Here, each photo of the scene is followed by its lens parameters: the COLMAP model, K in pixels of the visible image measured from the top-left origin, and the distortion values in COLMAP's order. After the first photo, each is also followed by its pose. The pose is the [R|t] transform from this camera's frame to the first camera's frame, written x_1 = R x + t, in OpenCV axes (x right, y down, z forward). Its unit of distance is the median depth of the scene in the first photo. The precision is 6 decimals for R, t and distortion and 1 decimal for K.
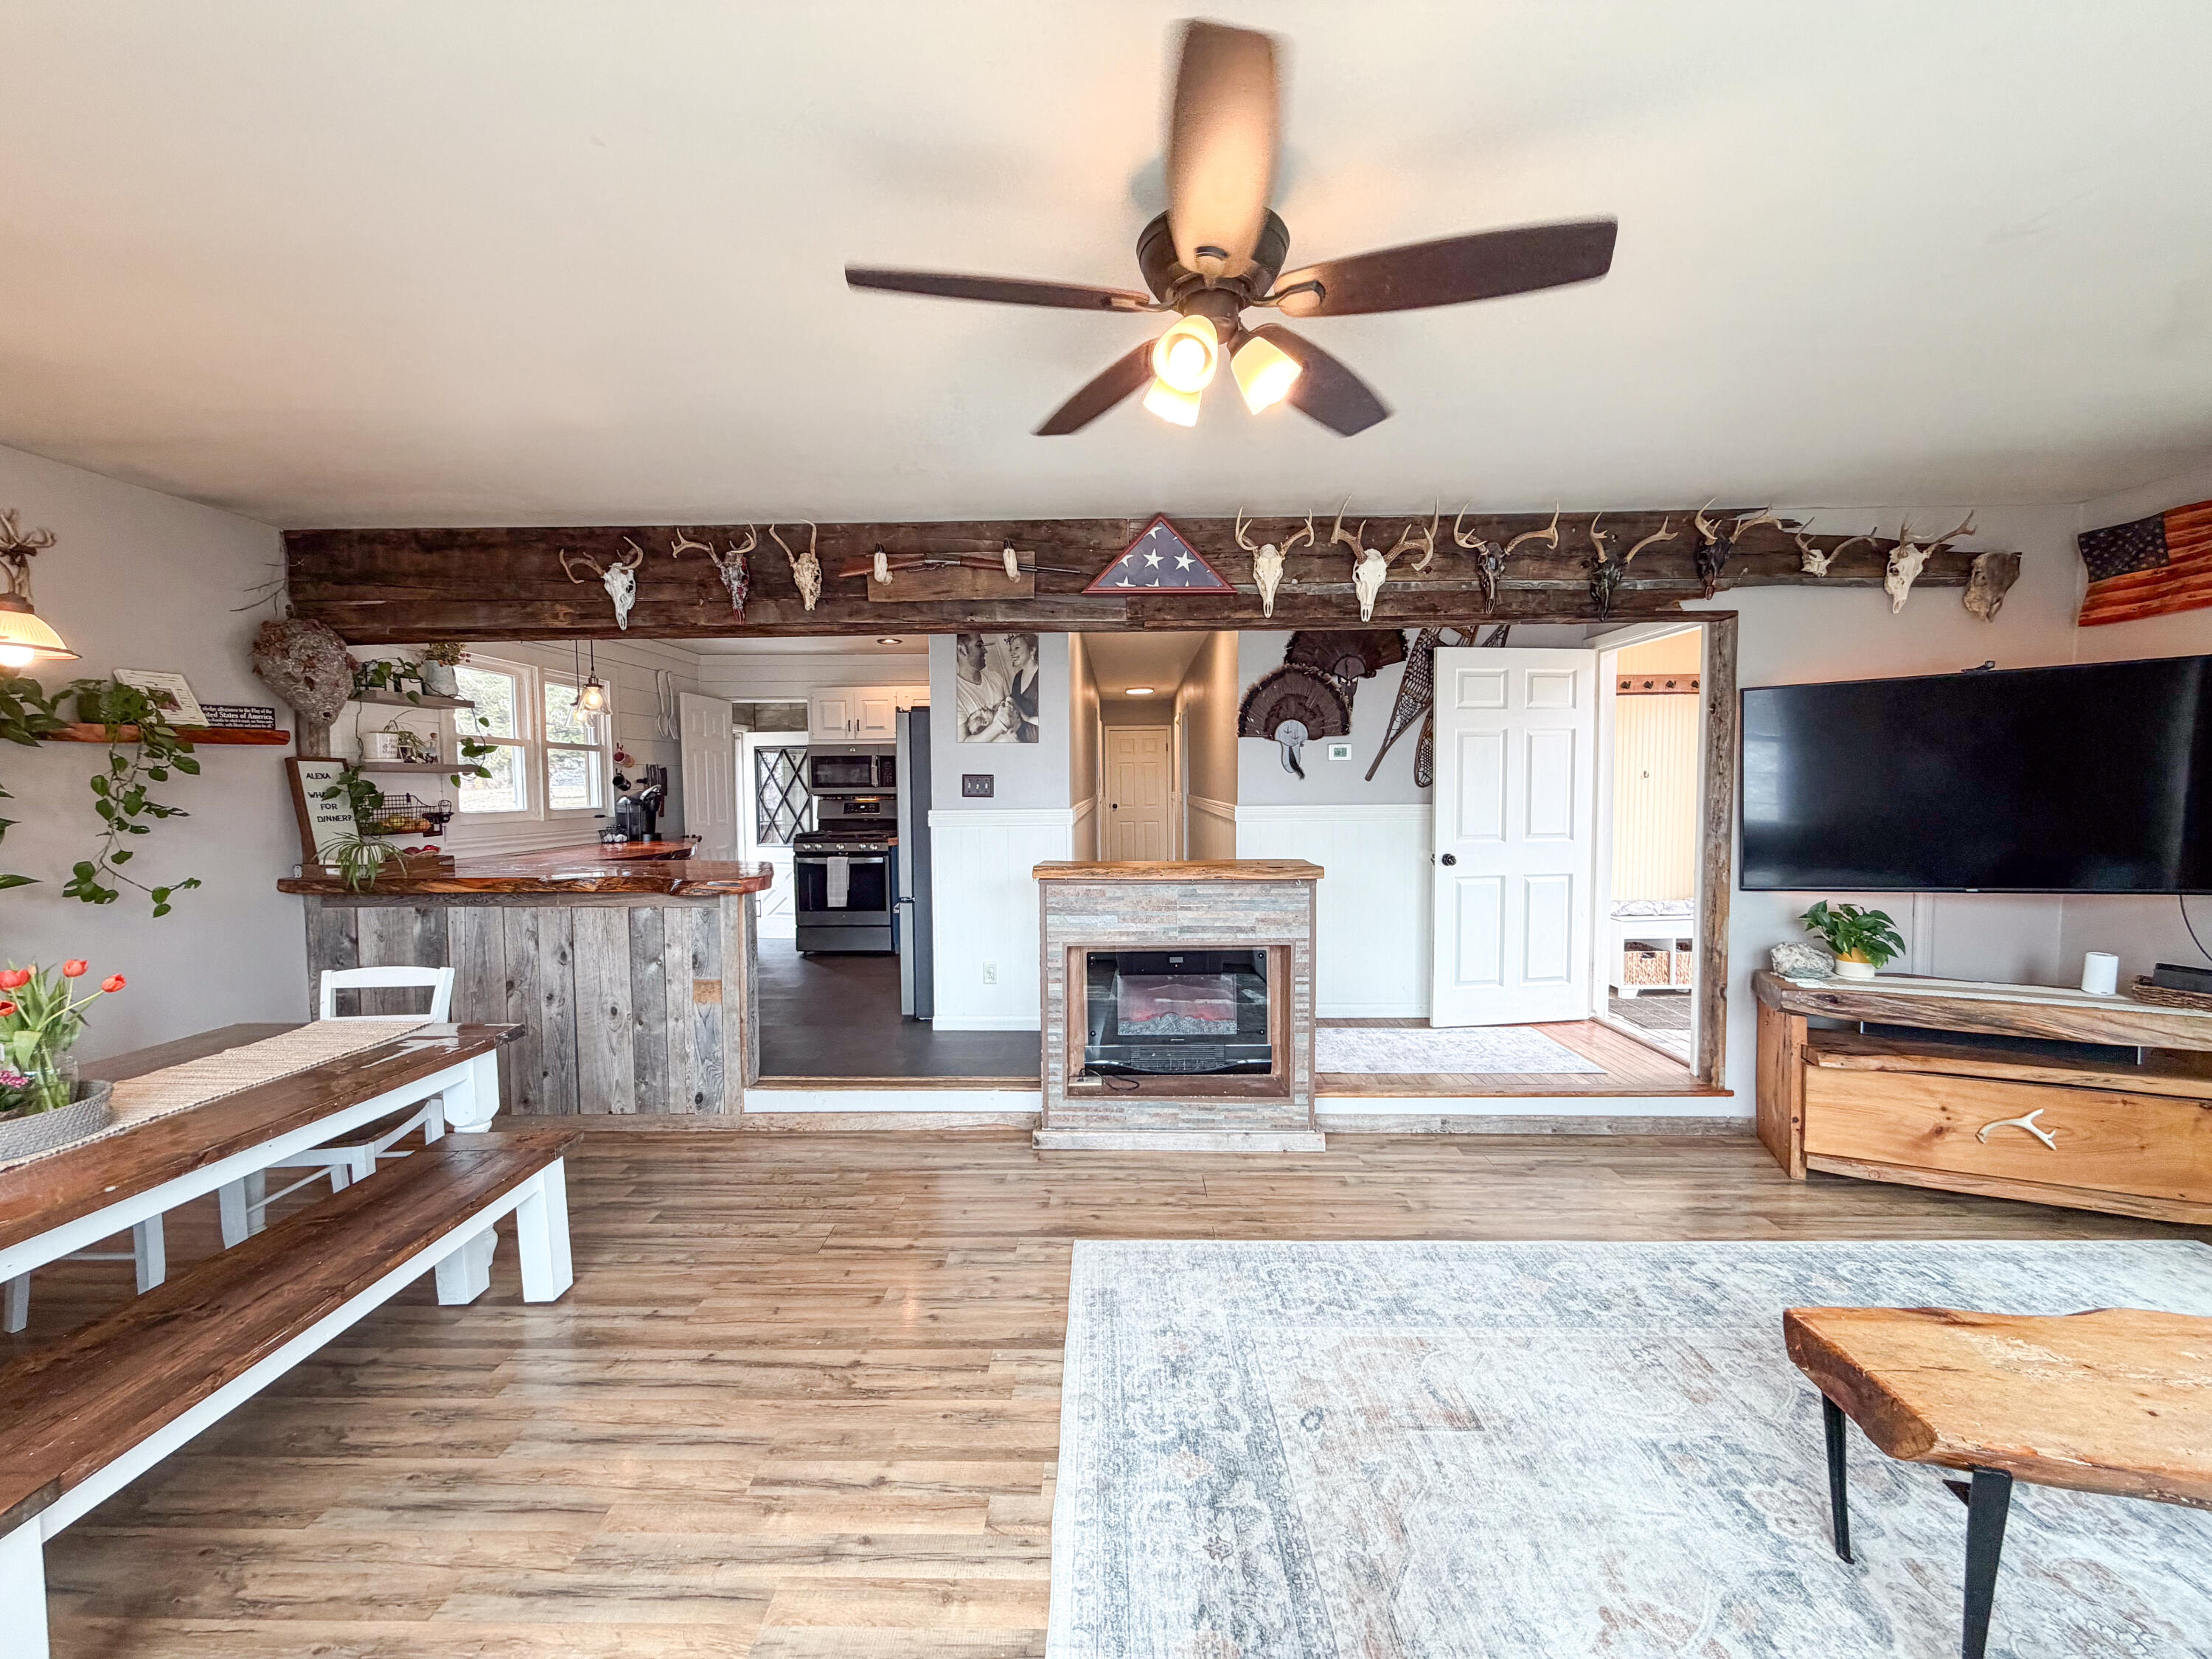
lens RADIAL K [[879.8, 0, 1097.1], [0, 879.8, 828.3], [0, 0, 1]] dist [-0.001330, 0.000088]
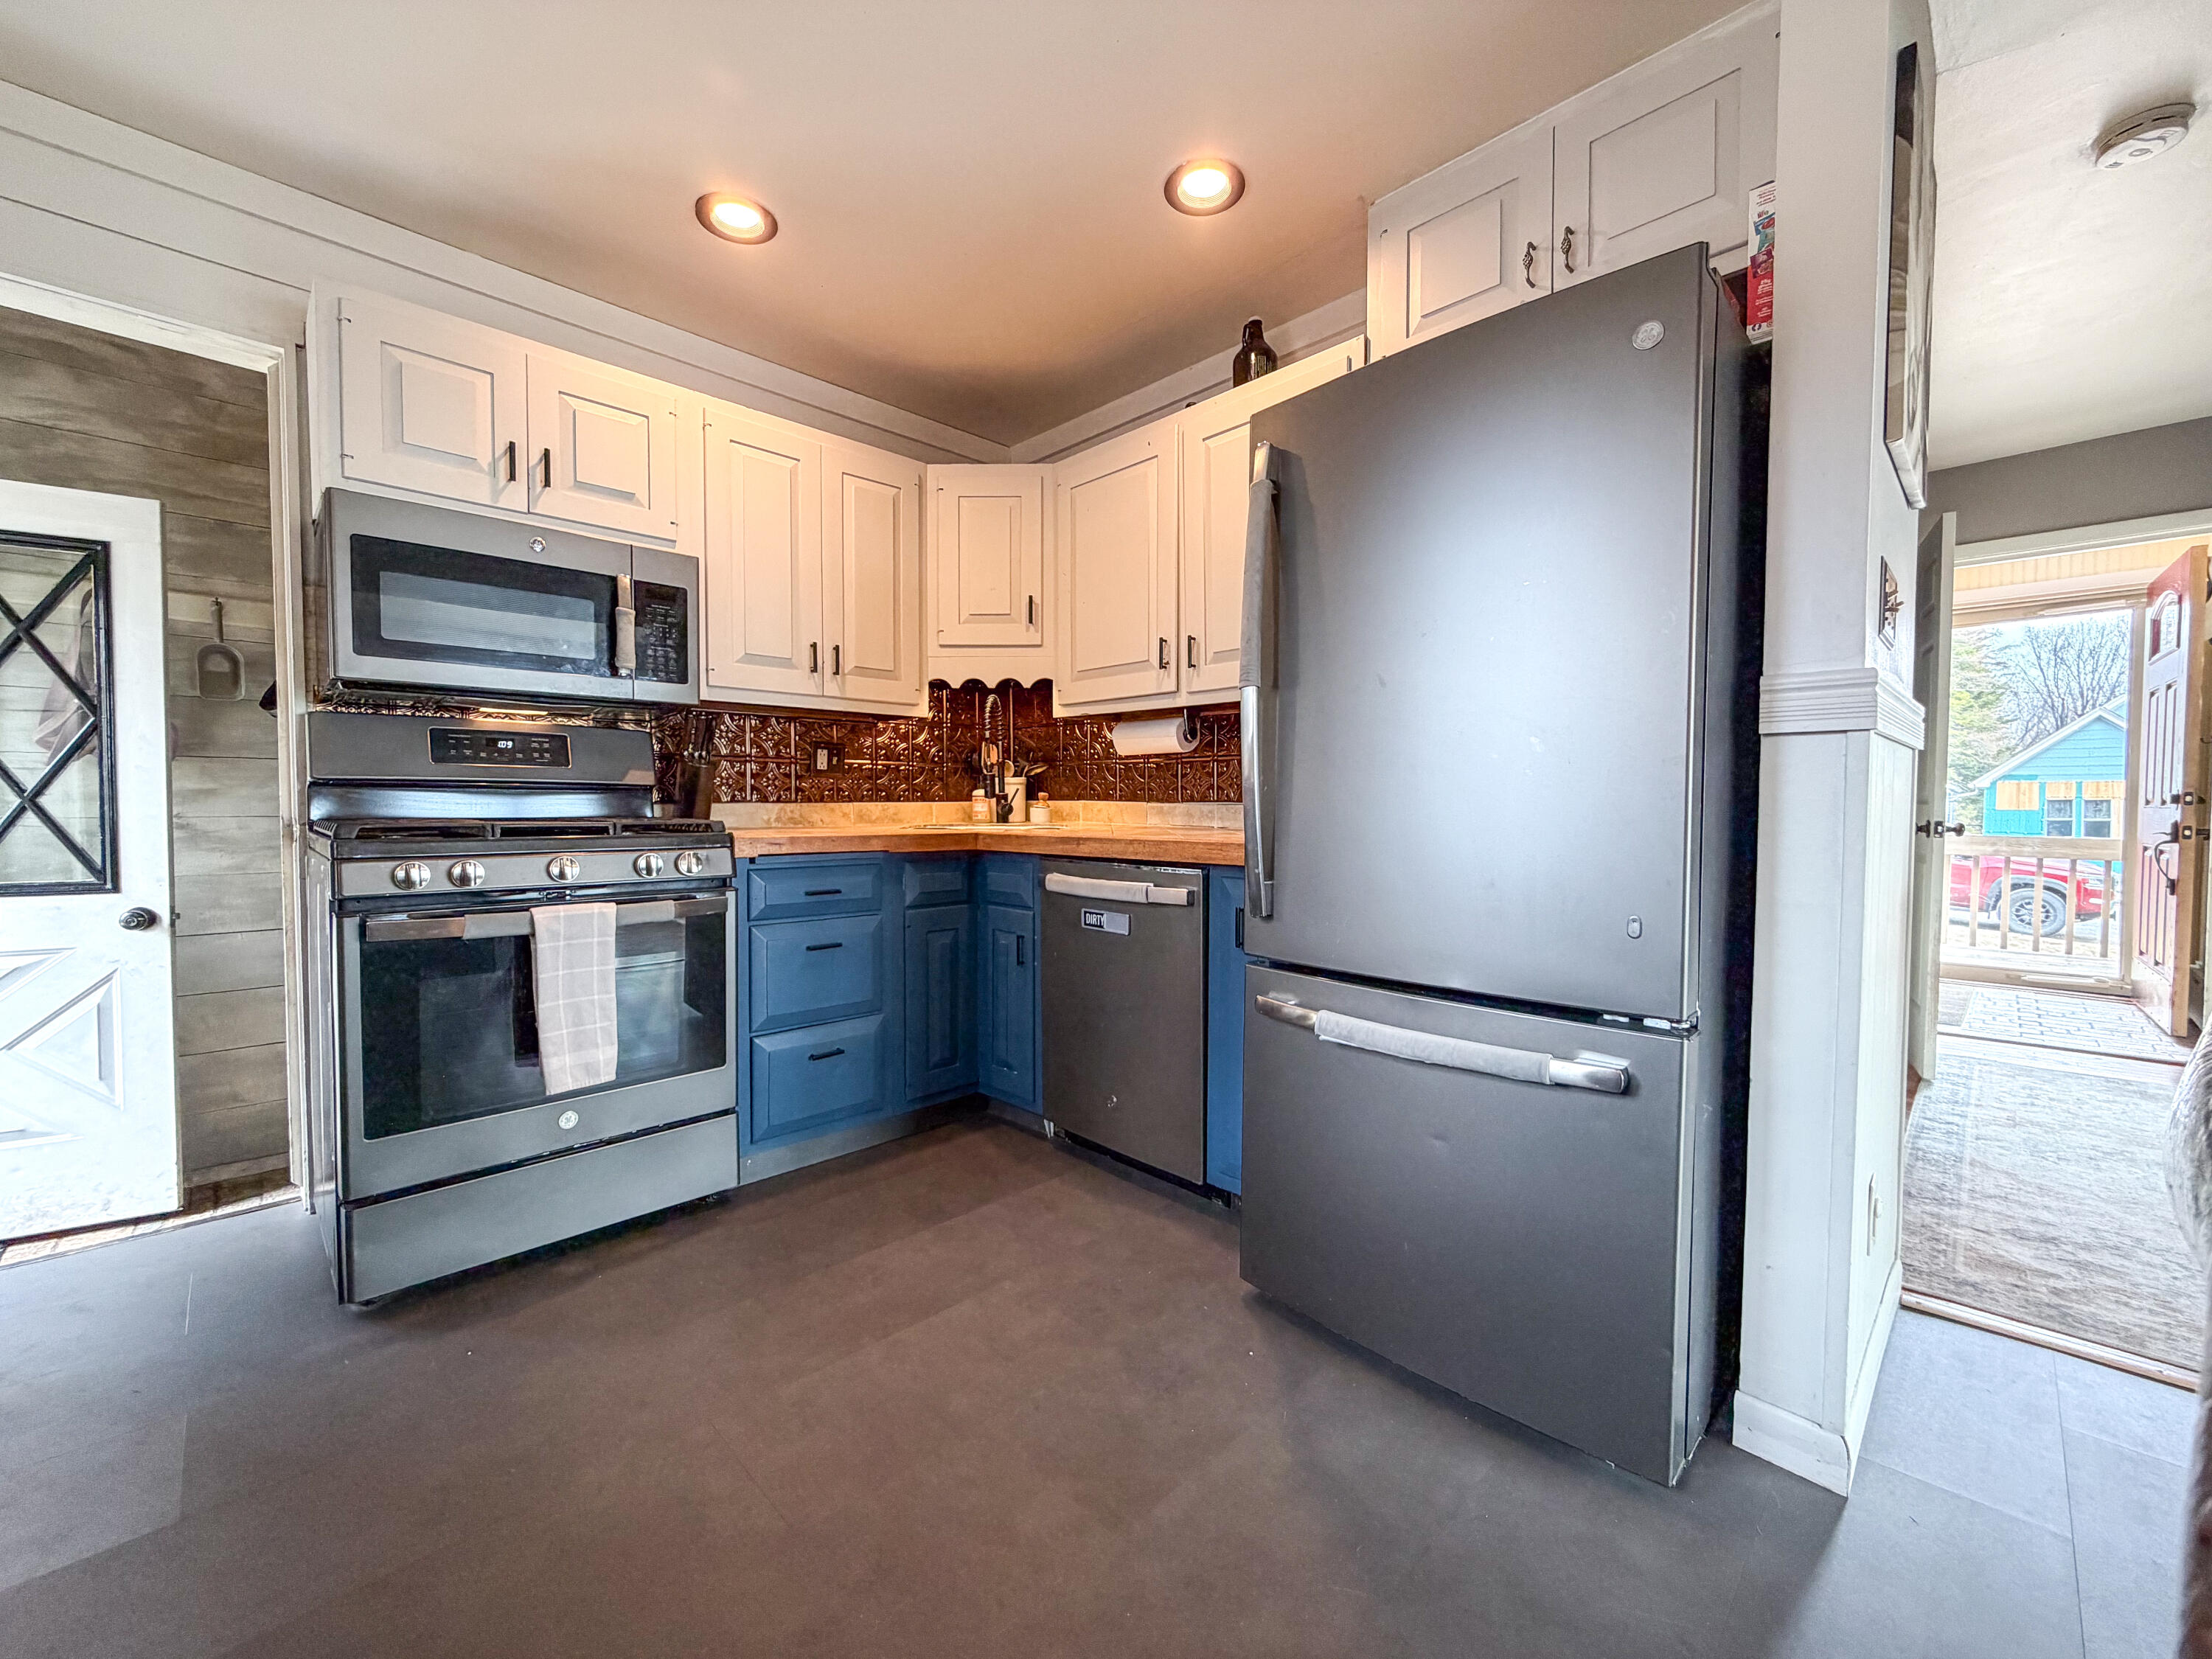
lens RADIAL K [[879.8, 0, 1097.1], [0, 879.8, 828.3], [0, 0, 1]] dist [-0.001330, 0.000088]
pose [[0.701006, -0.015072, 0.712996, -0.651566], [0.027487, 0.999605, -0.005894, 0.025780], [-0.712625, 0.023730, 0.701143, 1.198869]]
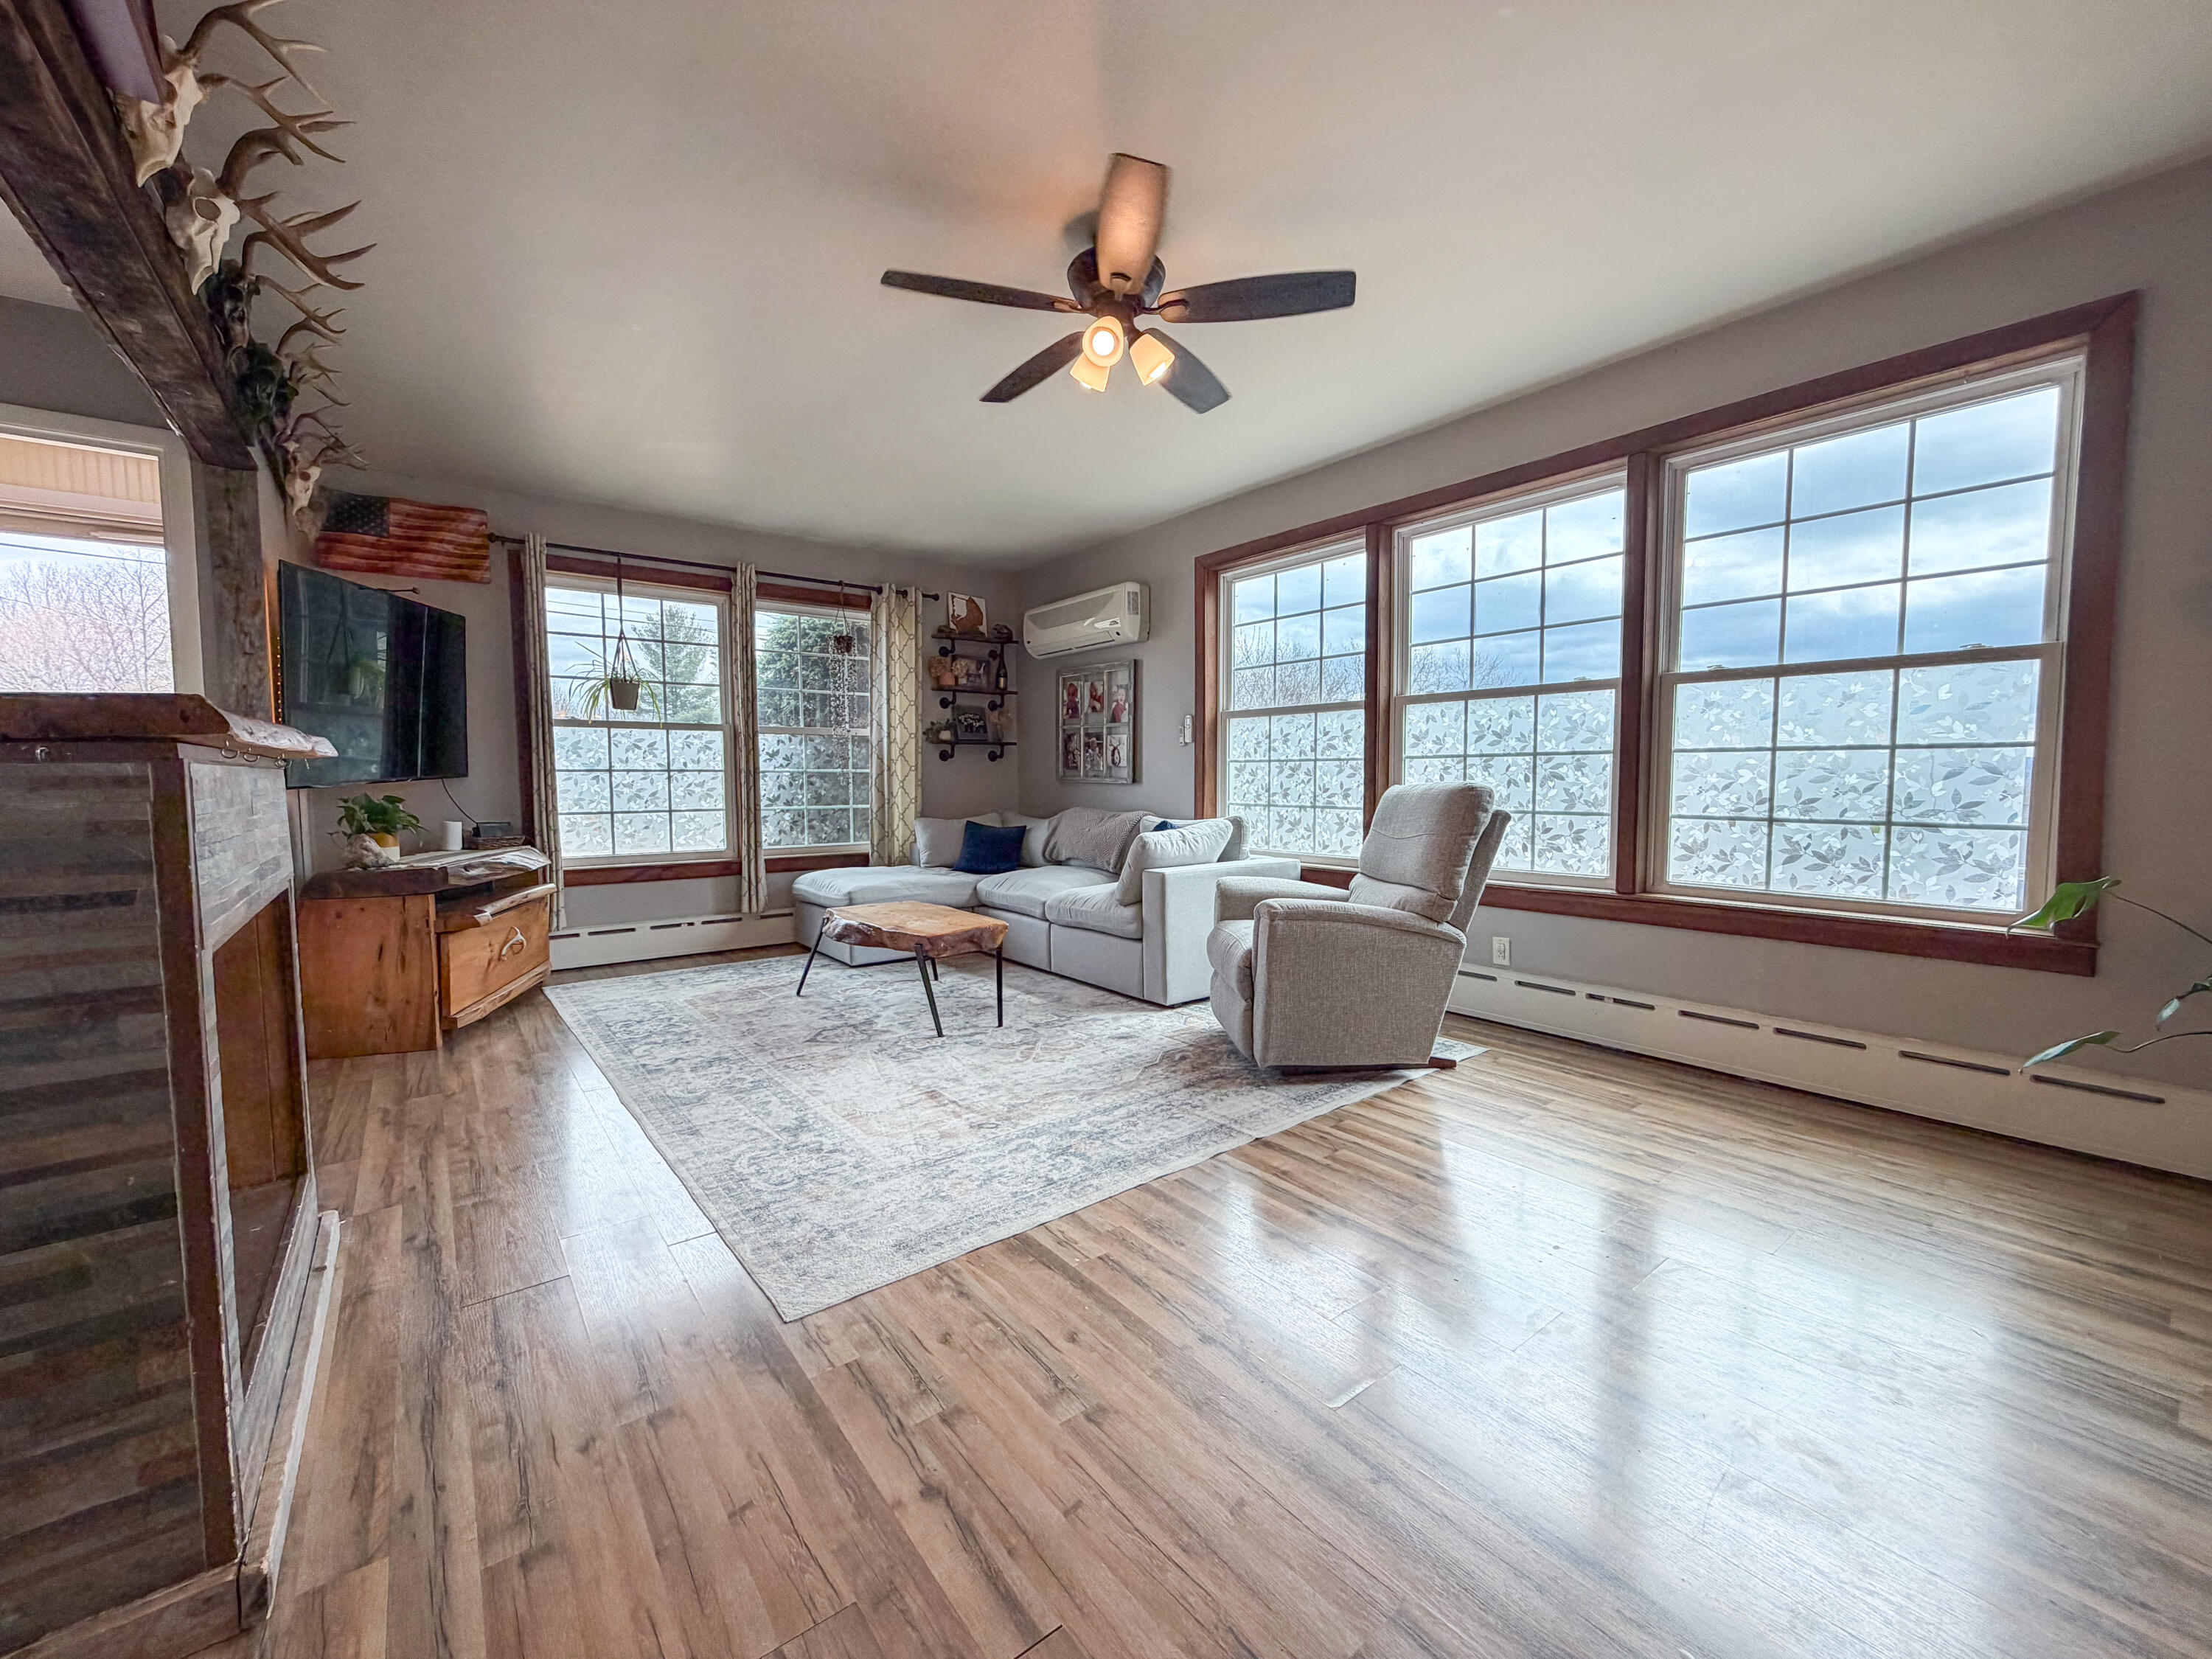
lens RADIAL K [[879.8, 0, 1097.1], [0, 879.8, 828.3], [0, 0, 1]] dist [-0.001330, 0.000088]
pose [[-0.632090, -0.037458, 0.773989, -0.464268], [0.045568, 0.995306, 0.085383, 0.069903], [-0.773554, 0.089239, -0.627416, 0.900543]]
